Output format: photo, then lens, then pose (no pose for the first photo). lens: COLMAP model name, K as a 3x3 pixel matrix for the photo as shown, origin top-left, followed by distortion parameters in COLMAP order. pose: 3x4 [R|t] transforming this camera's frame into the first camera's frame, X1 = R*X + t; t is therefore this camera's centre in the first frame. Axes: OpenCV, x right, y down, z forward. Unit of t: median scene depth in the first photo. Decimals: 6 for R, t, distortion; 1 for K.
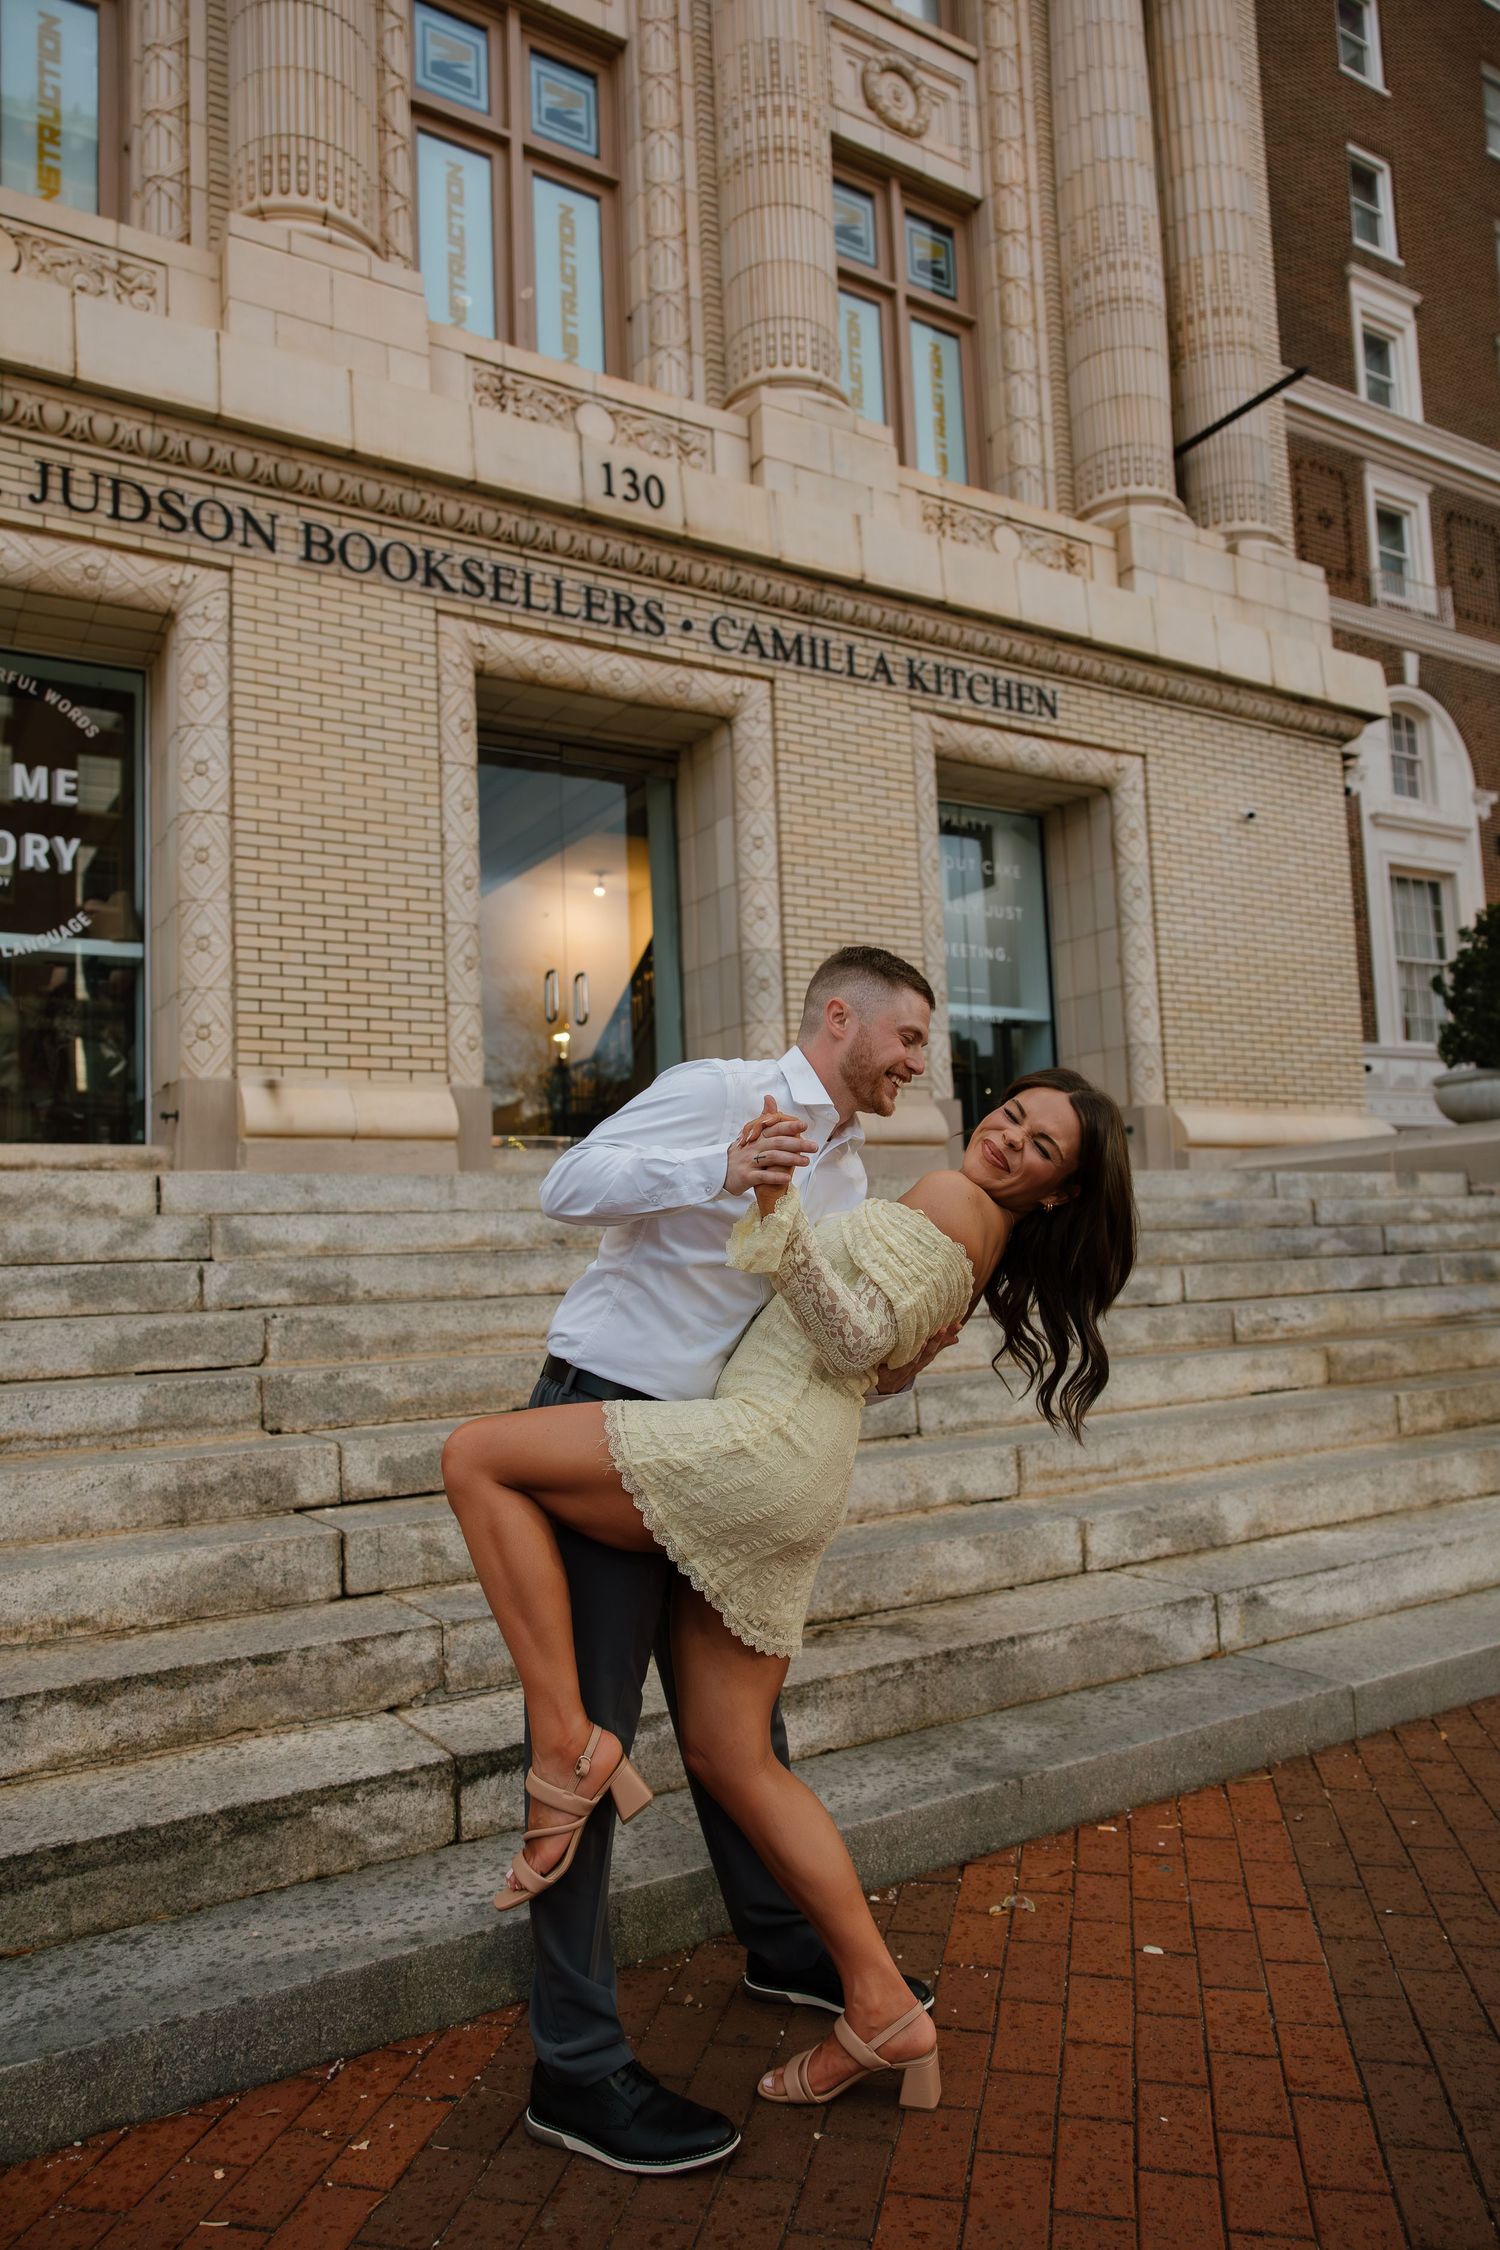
lens RADIAL K [[1489.2, 0, 747.9], [0, 1489.2, 1124.1], [0, 0, 1]] dist [-0.000439, 0.006071]
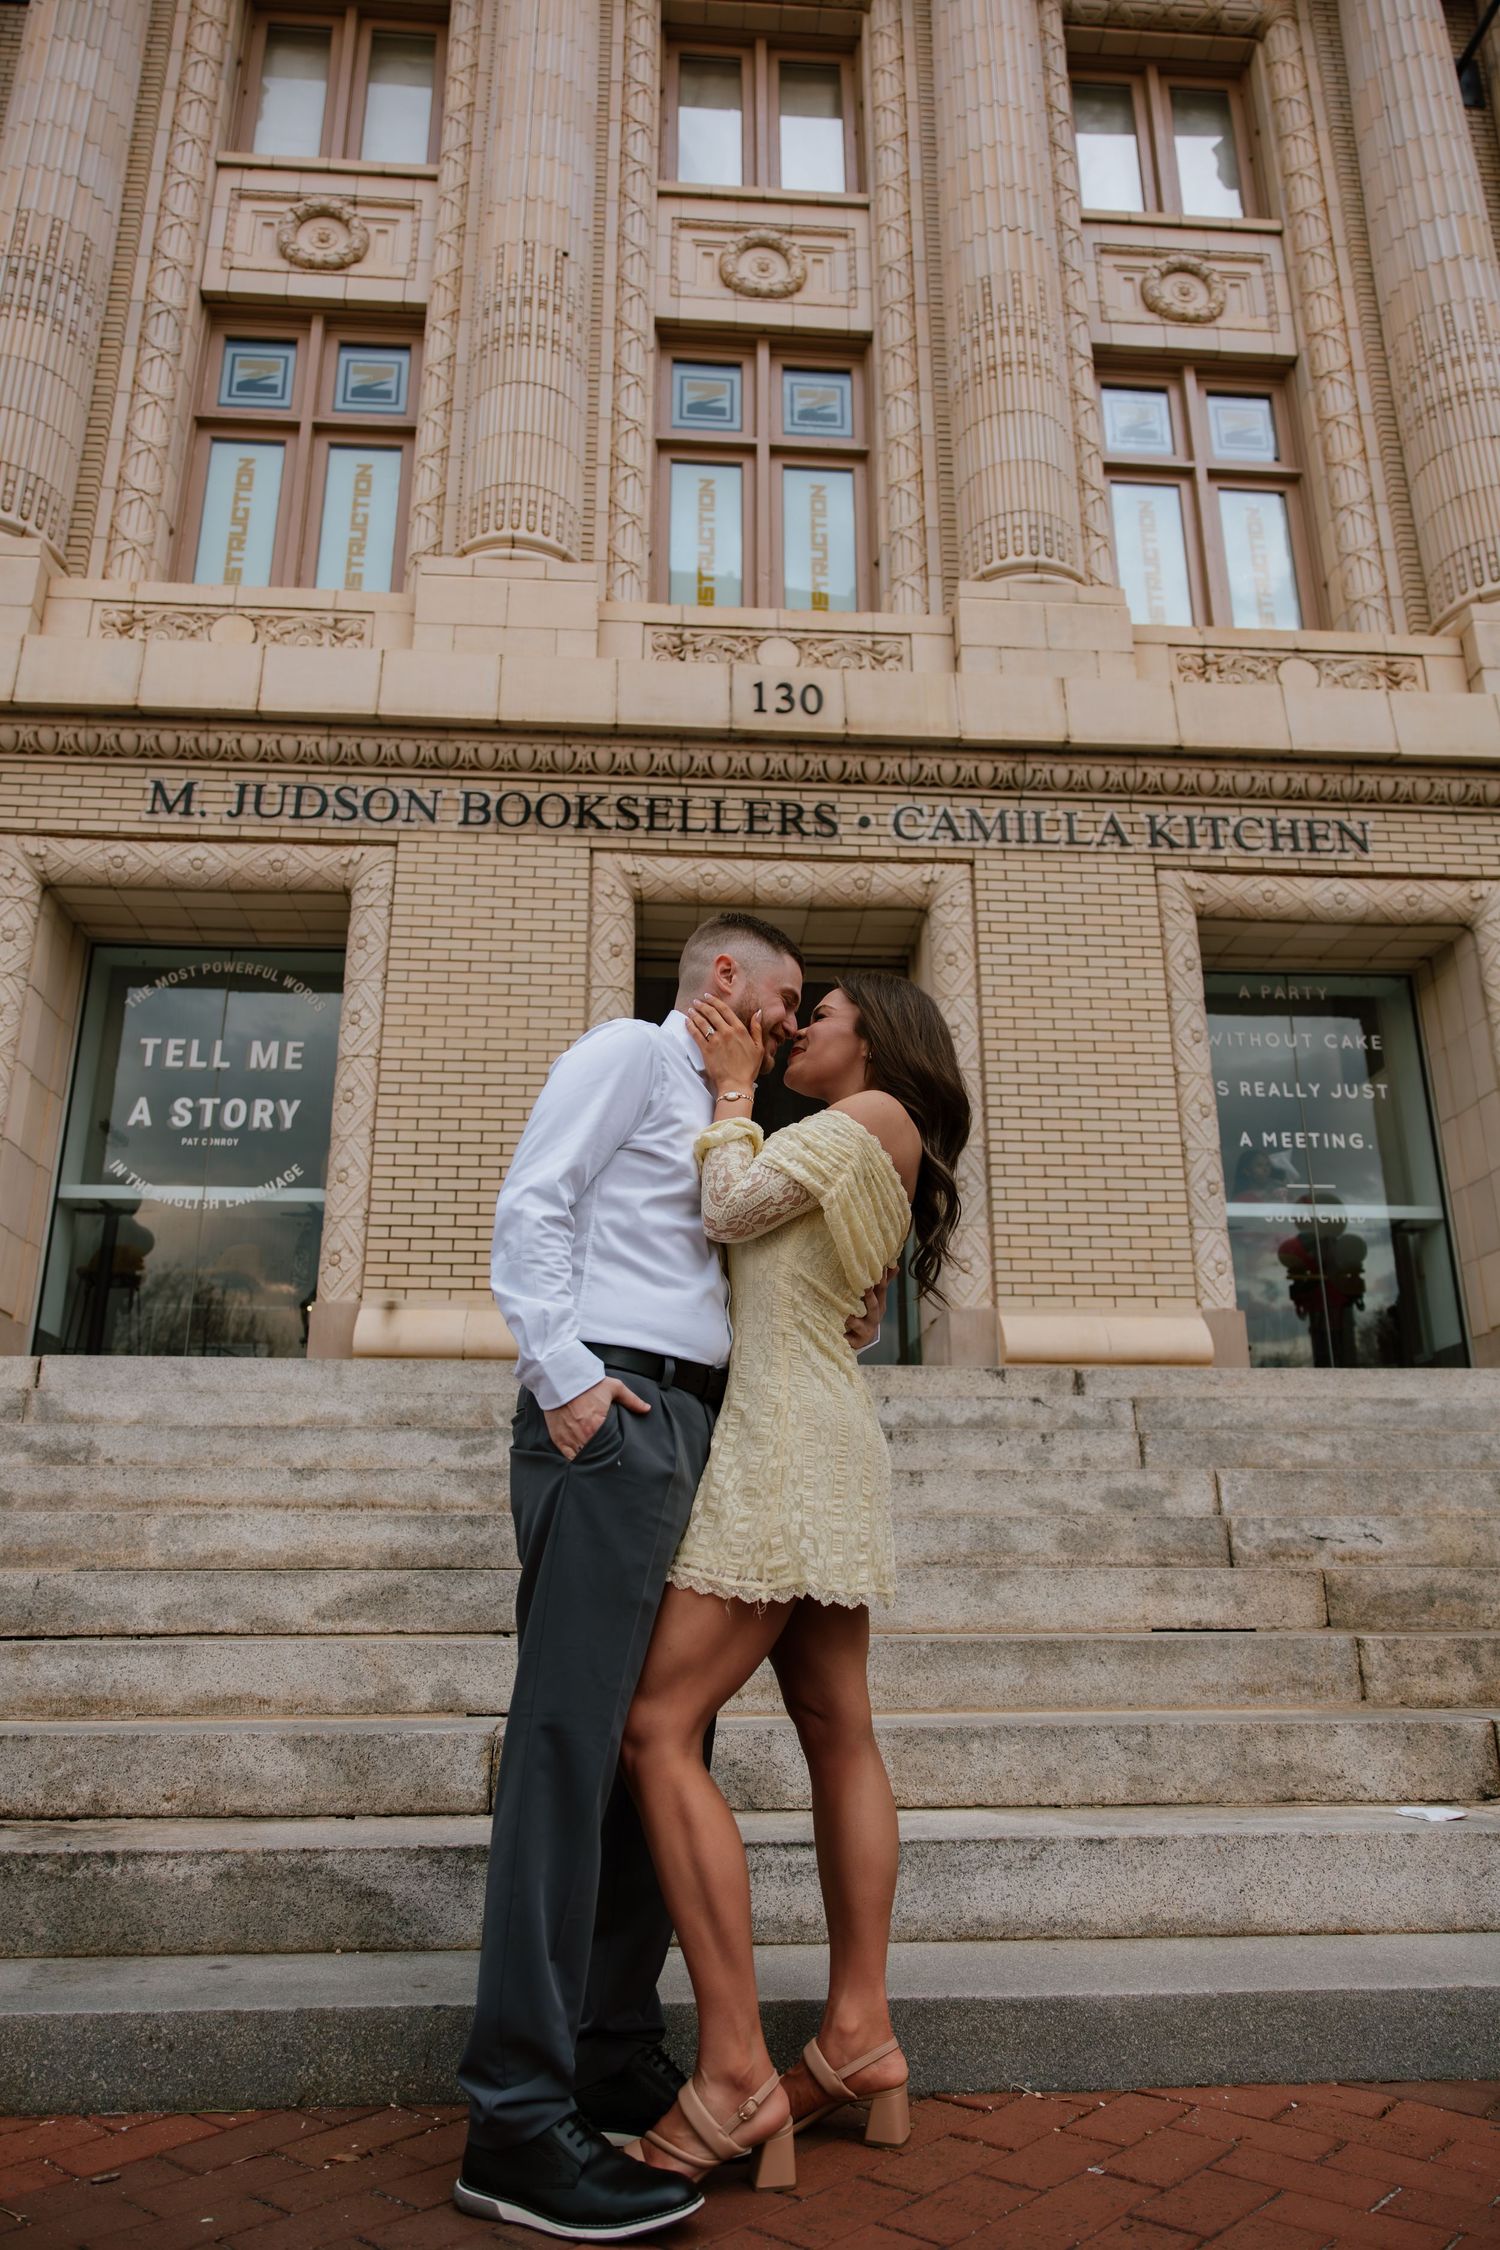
lens RADIAL K [[1489.2, 0, 749.0], [0, 1489.2, 1124.4], [0, 0, 1]] dist [-0.000439, 0.006071]
pose [[0.886243, -0.108727, -0.450280, 0.334512], [0.011578, 0.976959, -0.213114, 0.064979], [0.463076, 0.183658, 0.867082, 0.186411]]
